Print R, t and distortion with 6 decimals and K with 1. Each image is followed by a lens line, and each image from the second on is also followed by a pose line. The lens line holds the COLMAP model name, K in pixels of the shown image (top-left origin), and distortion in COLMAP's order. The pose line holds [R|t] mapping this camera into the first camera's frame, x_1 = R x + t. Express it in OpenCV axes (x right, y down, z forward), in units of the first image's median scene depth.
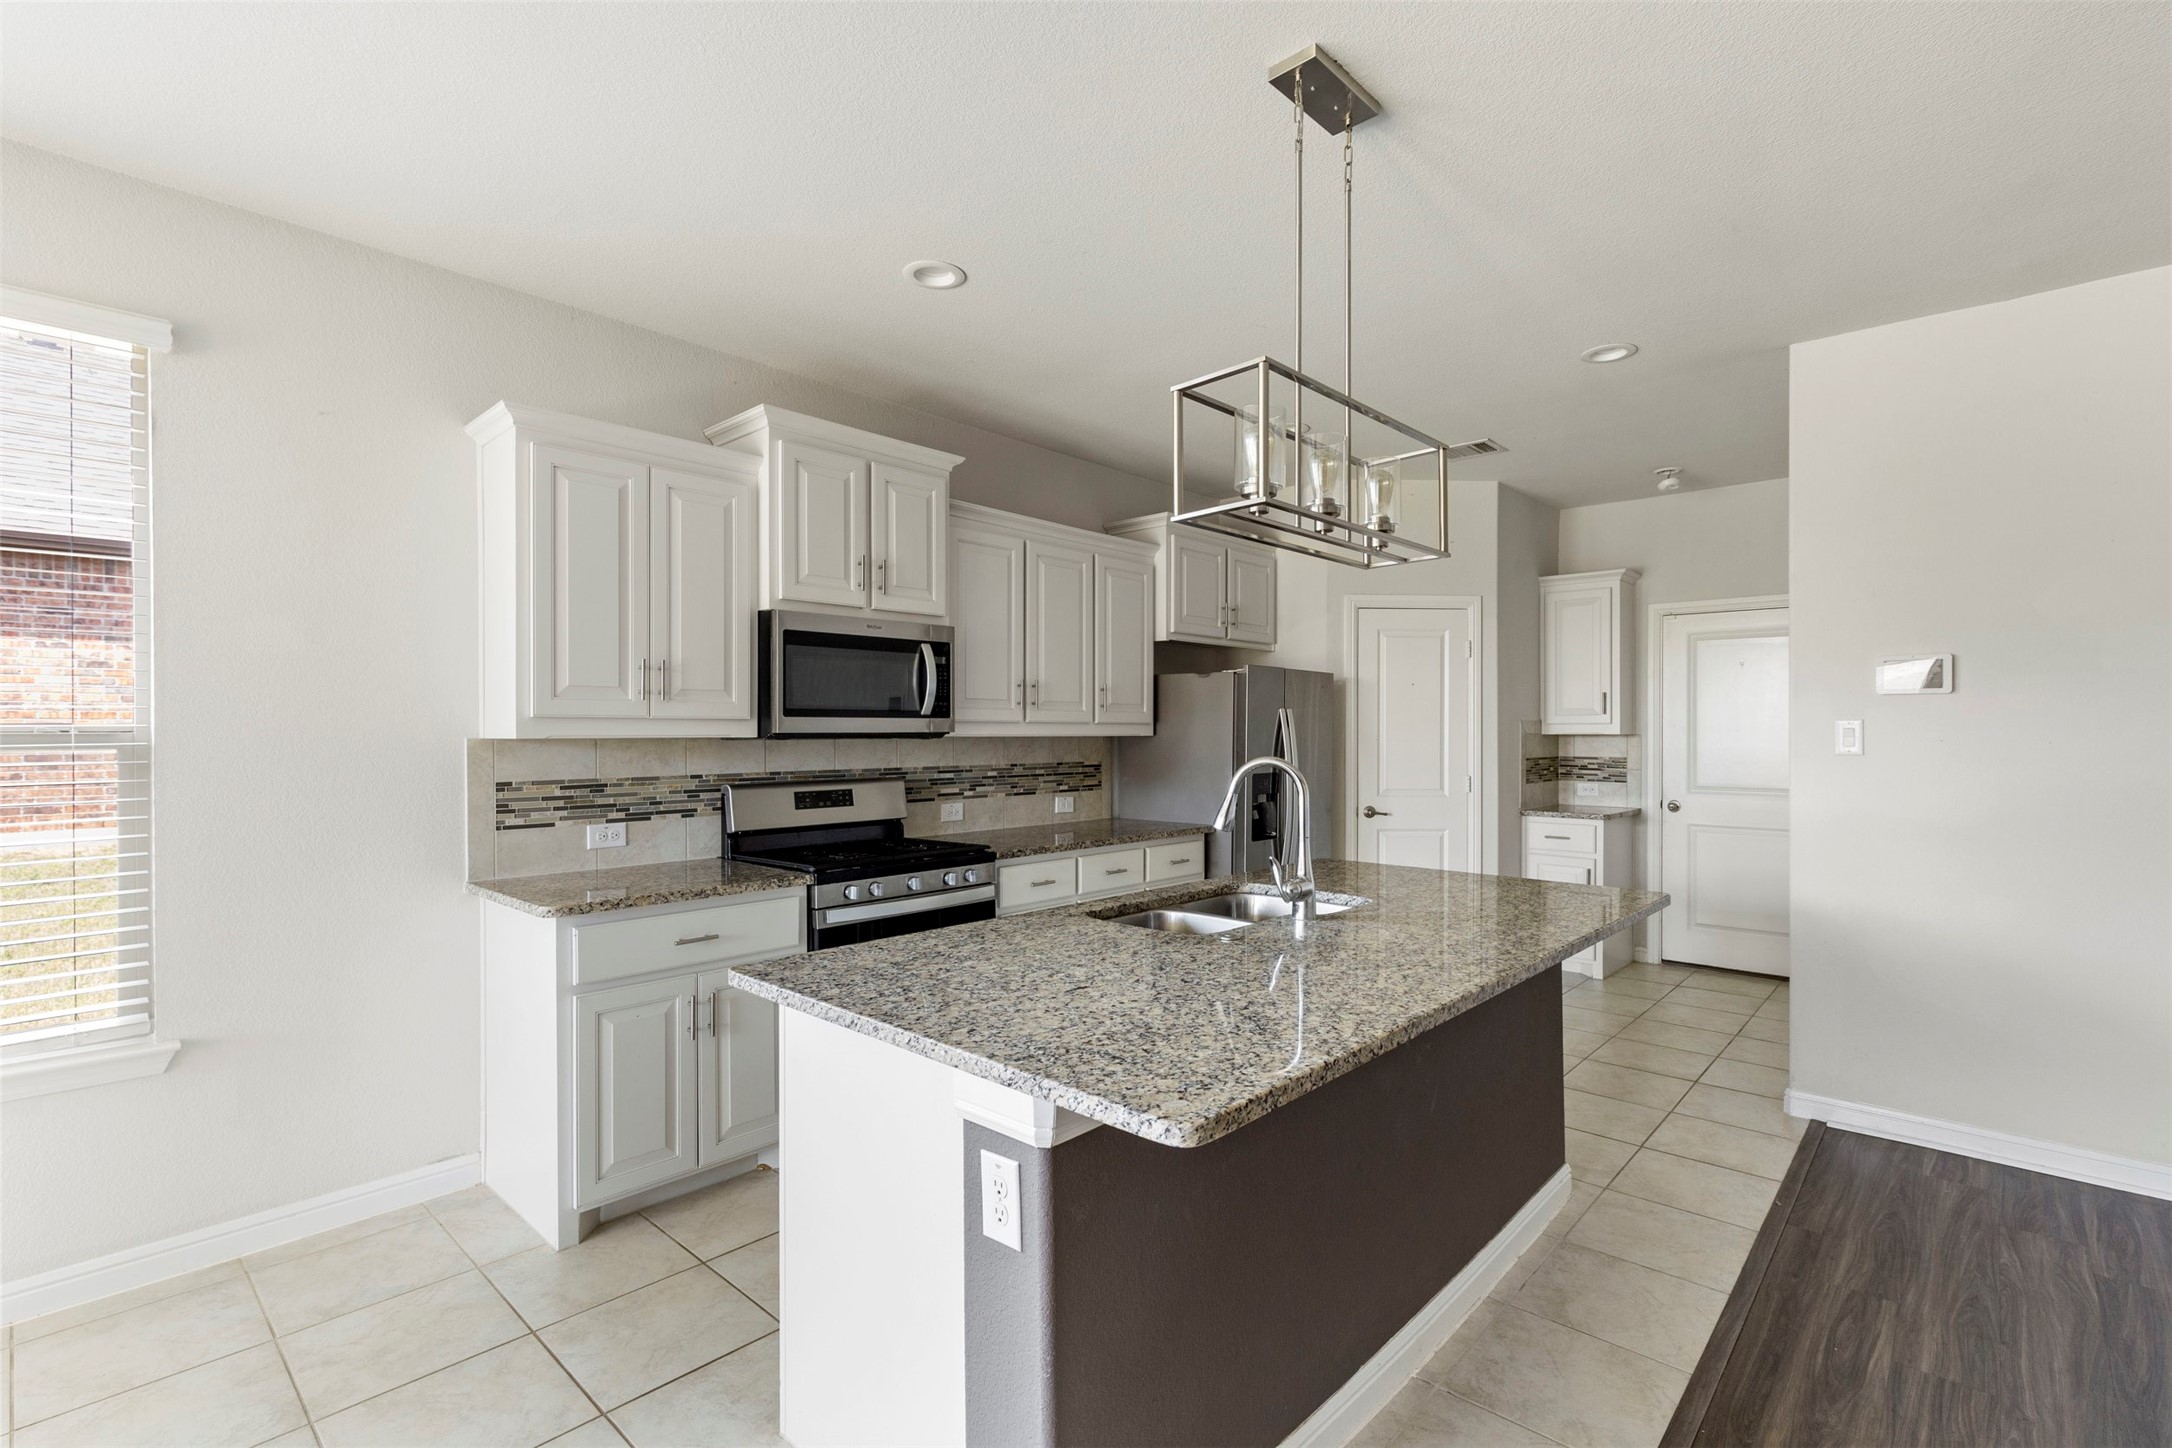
lens RADIAL K [[987.1, 0, 1097.6], [0, 987.1, 731.0], [0, 0, 1]] dist [0.001672, -0.001023]
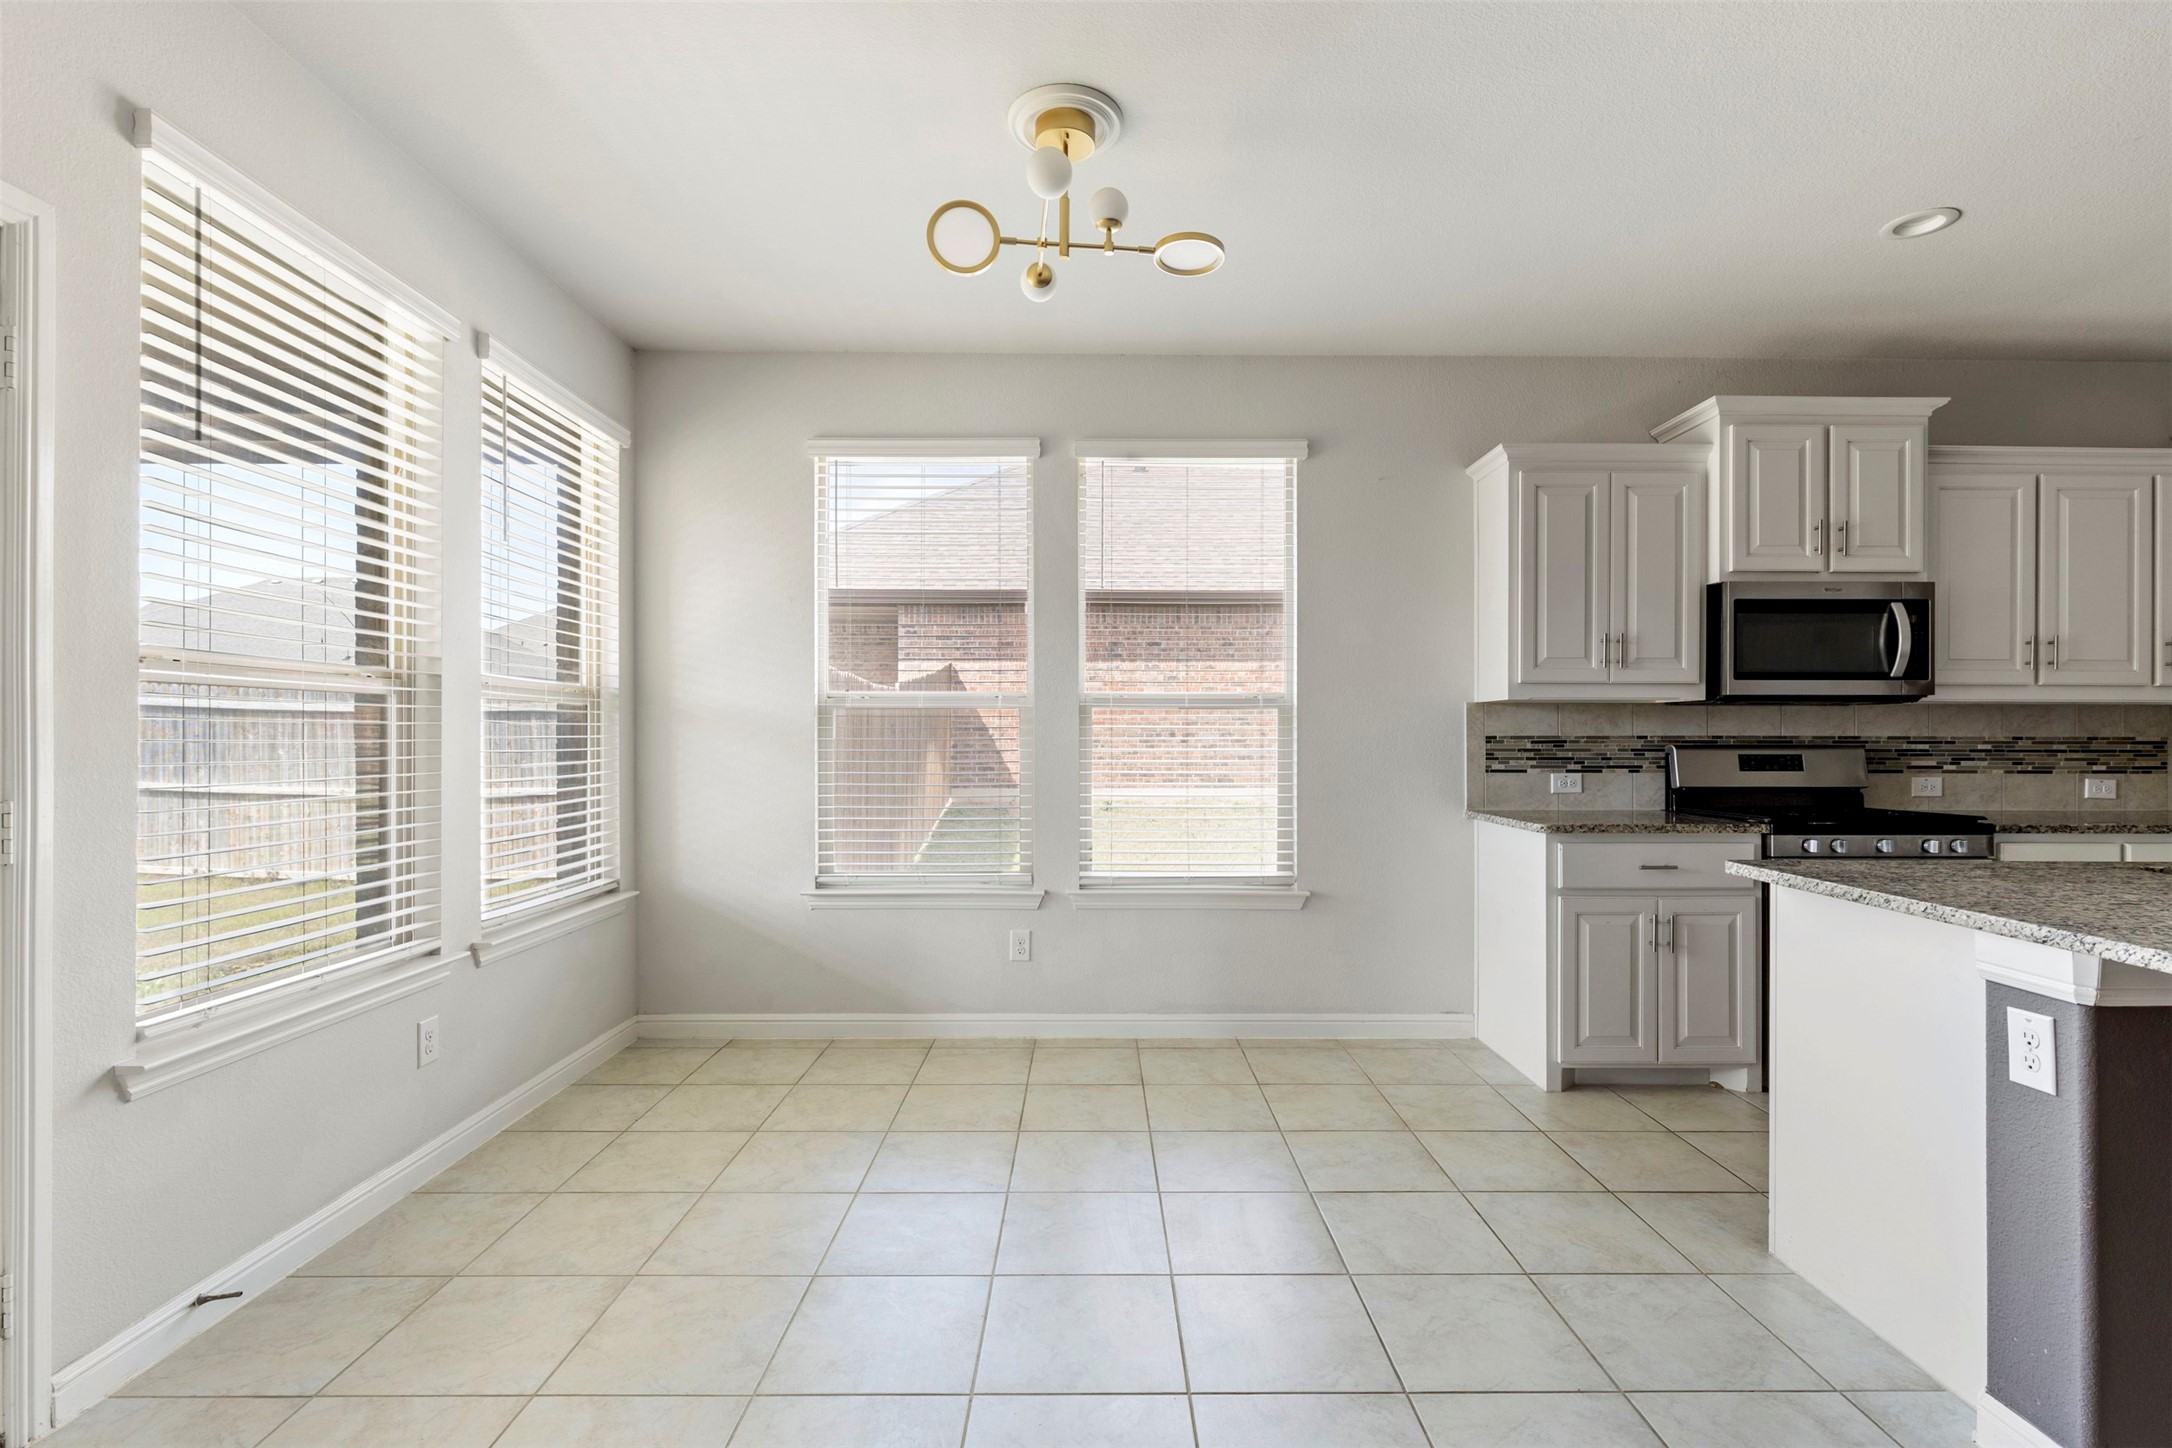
lens RADIAL K [[987.1, 0, 1099.2], [0, 987.1, 735.2], [0, 0, 1]] dist [0.001672, -0.001023]
pose [[0.680462, 0.002971, -0.732777, 0.002232], [-0.002627, 0.999995, 0.001616, 0.046450], [0.732779, 0.000825, 0.680467, -0.248410]]
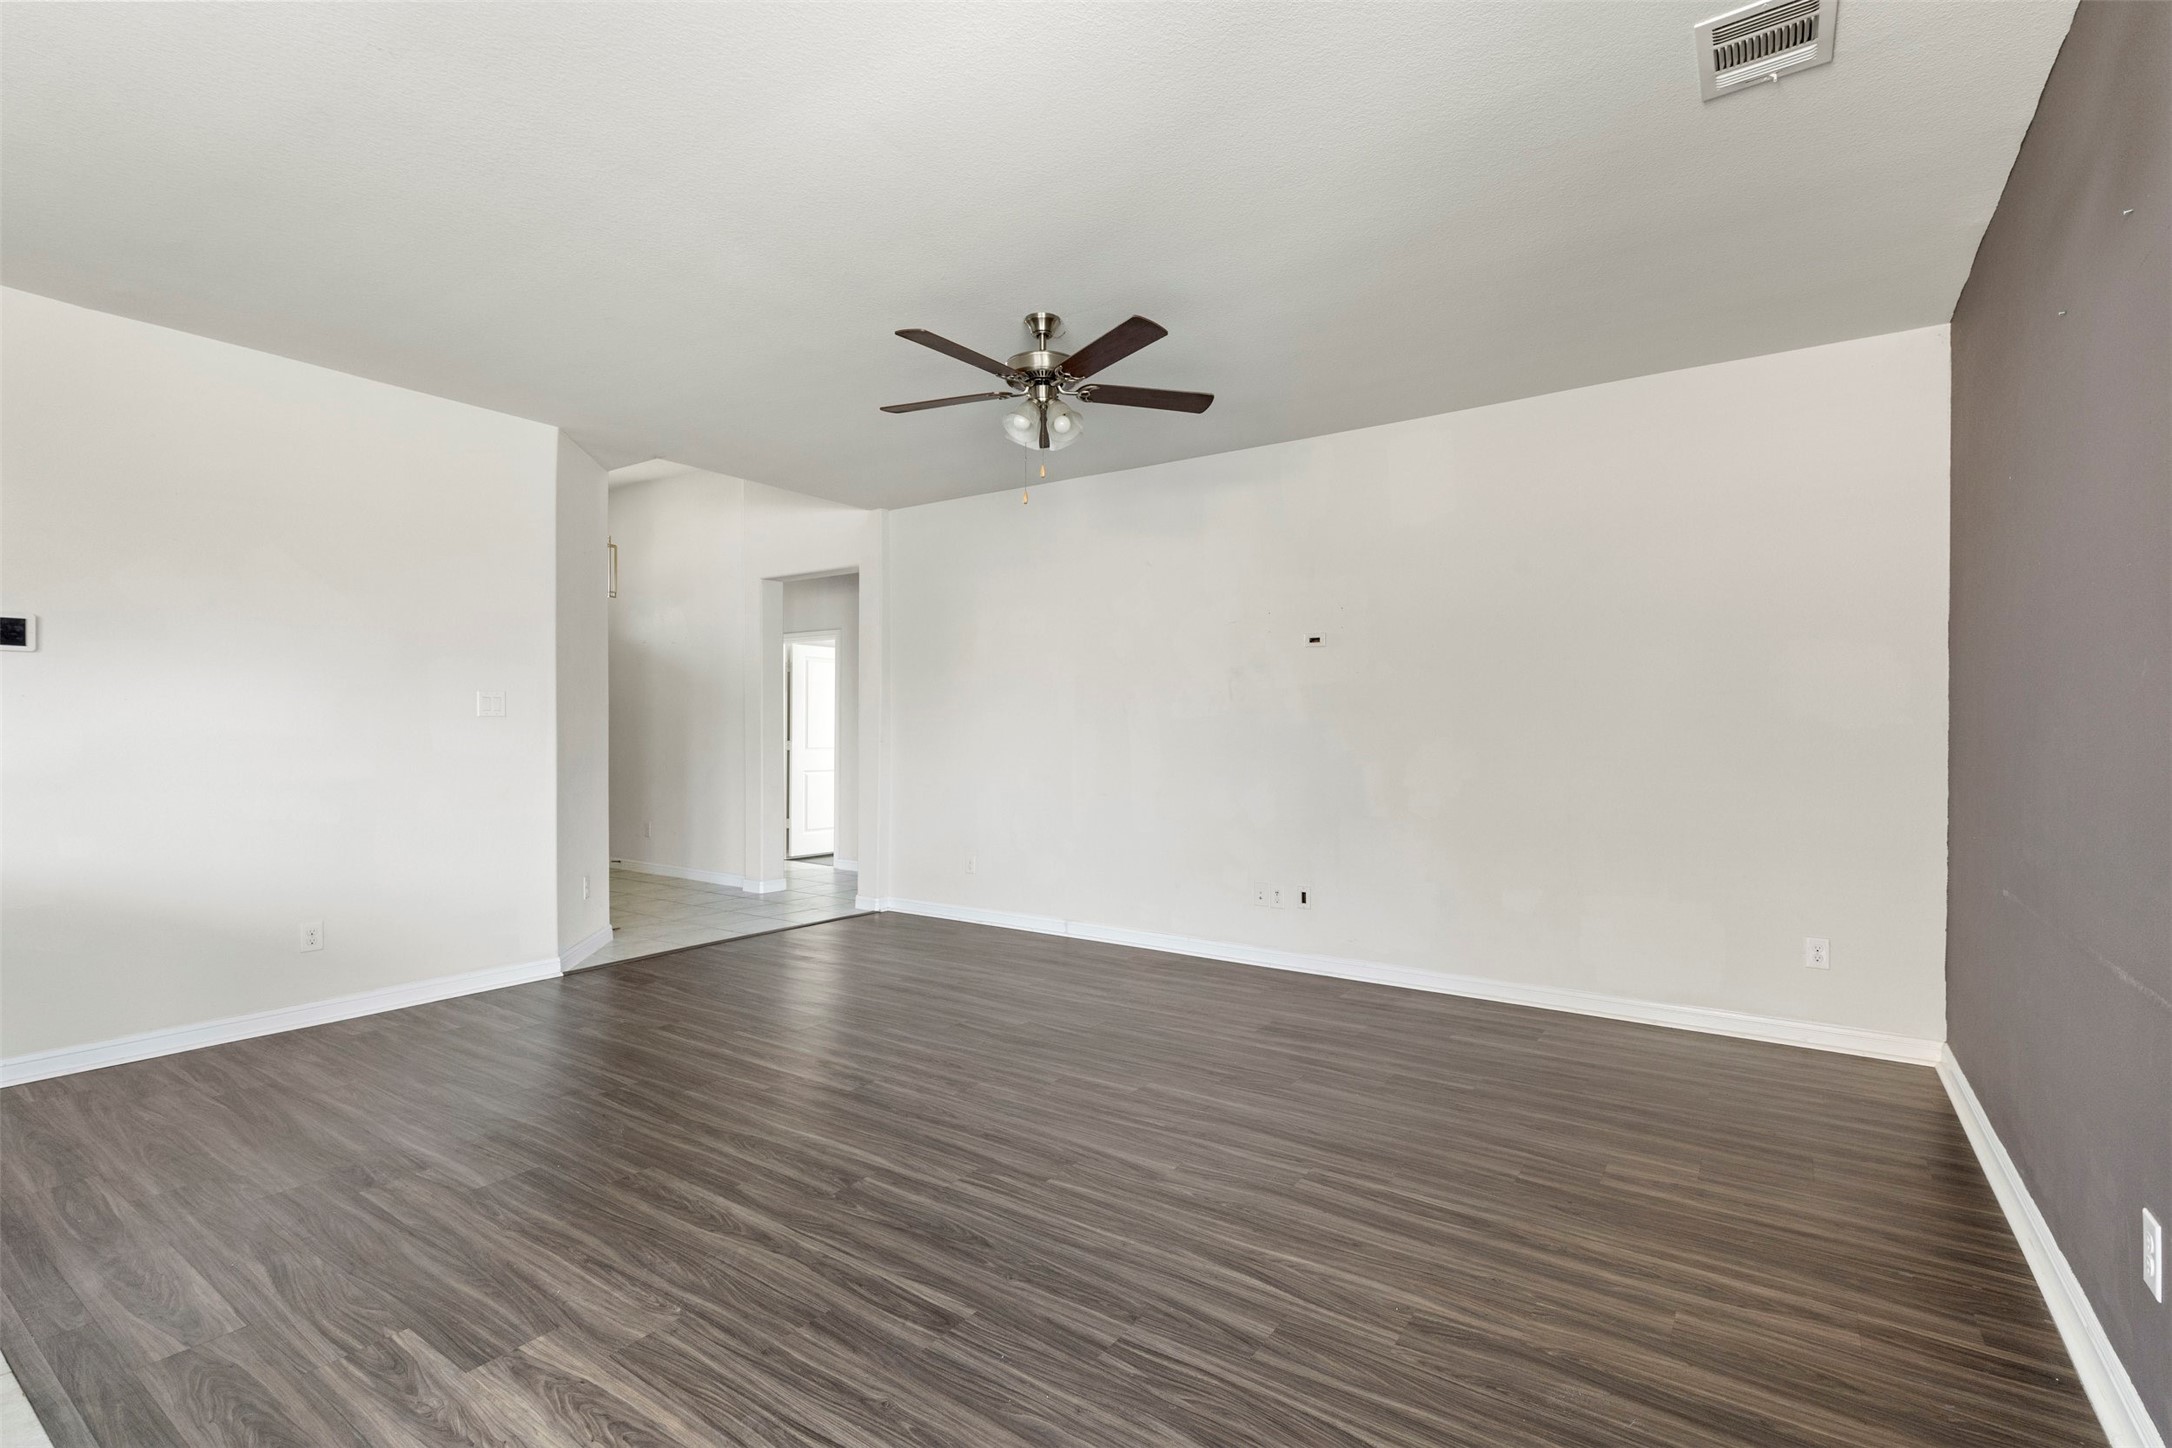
lens RADIAL K [[987.1, 0, 1120.0], [0, 987.1, 730.9], [0, 0, 1]] dist [0.001672, -0.001023]
pose [[-0.149763, -0.001999, 0.988720, -0.361642], [-0.000621, 0.999998, 0.001928, 0.043304], [-0.988722, -0.000325, -0.149764, -0.001865]]
